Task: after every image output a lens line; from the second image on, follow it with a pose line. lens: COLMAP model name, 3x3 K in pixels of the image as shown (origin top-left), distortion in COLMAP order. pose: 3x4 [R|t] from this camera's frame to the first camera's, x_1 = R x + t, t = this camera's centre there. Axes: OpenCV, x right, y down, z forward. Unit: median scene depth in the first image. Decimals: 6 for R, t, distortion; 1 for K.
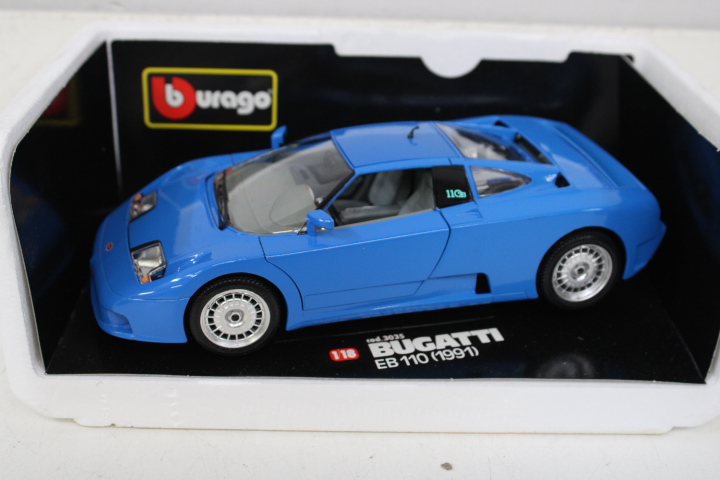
lens RADIAL K [[920.1, 0, 360.0], [0, 920.1, 240.0], [0, 0, 1]] dist [-0.069406, 0.050485]
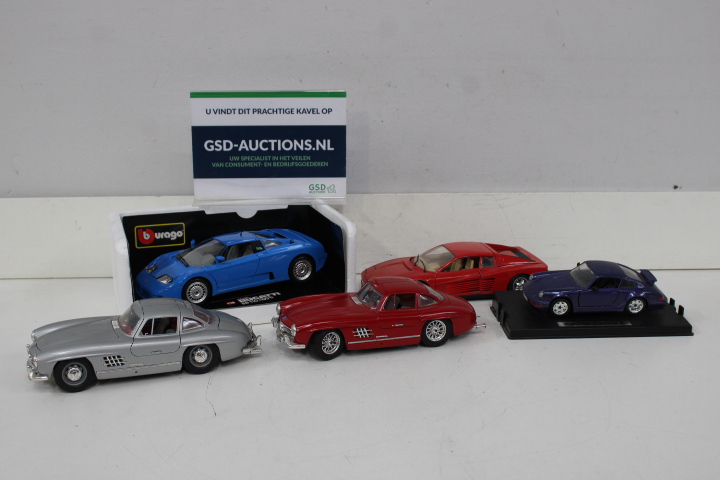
lens RADIAL K [[842.4, 0, 360.0], [0, 842.4, 240.0], [0, 0, 1]] dist [-0.079274, 0.047082]
pose [[0.951497, -0.110971, 0.286948, -0.375865], [0.169037, 0.967859, -0.186213, 0.497004], [-0.257061, 0.225686, 0.939673, -1.736910]]
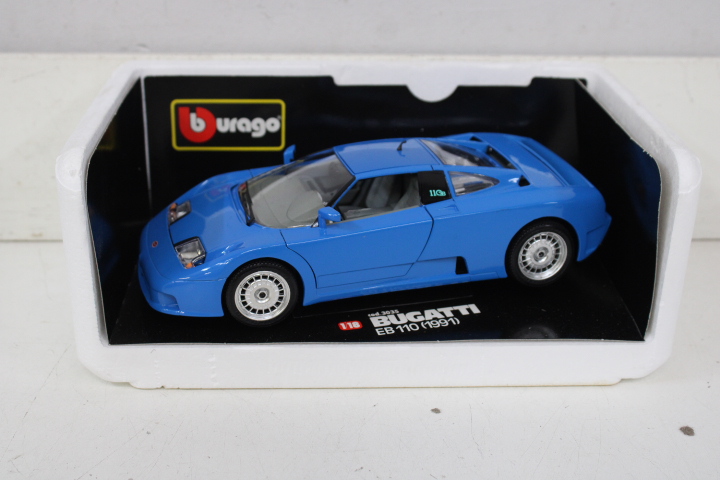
lens RADIAL K [[1002.1, 0, 360.0], [0, 1002.1, 240.0], [0, 0, 1]] dist [-0.055194, 0.046556]
pose [[0.999630, -0.024453, 0.011888, -0.016632], [0.025028, 0.998389, -0.050921, 0.075707], [-0.010623, 0.051200, 0.998632, -0.328460]]
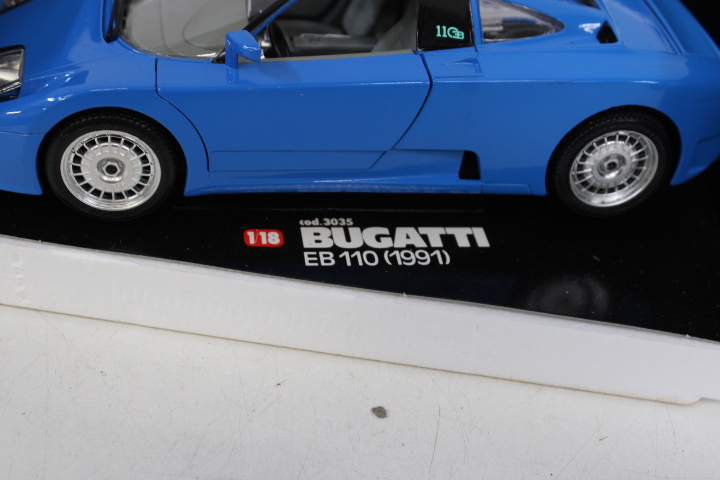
lens RADIAL K [[1002.1, 0, 360.0], [0, 1002.1, 240.0], [0, 0, 1]] dist [-0.055194, 0.046556]
pose [[0.990913, 0.133265, -0.018238, 0.069024], [-0.128250, 0.976966, 0.170558, -0.016581], [0.040547, -0.166669, 0.985179, 0.221617]]
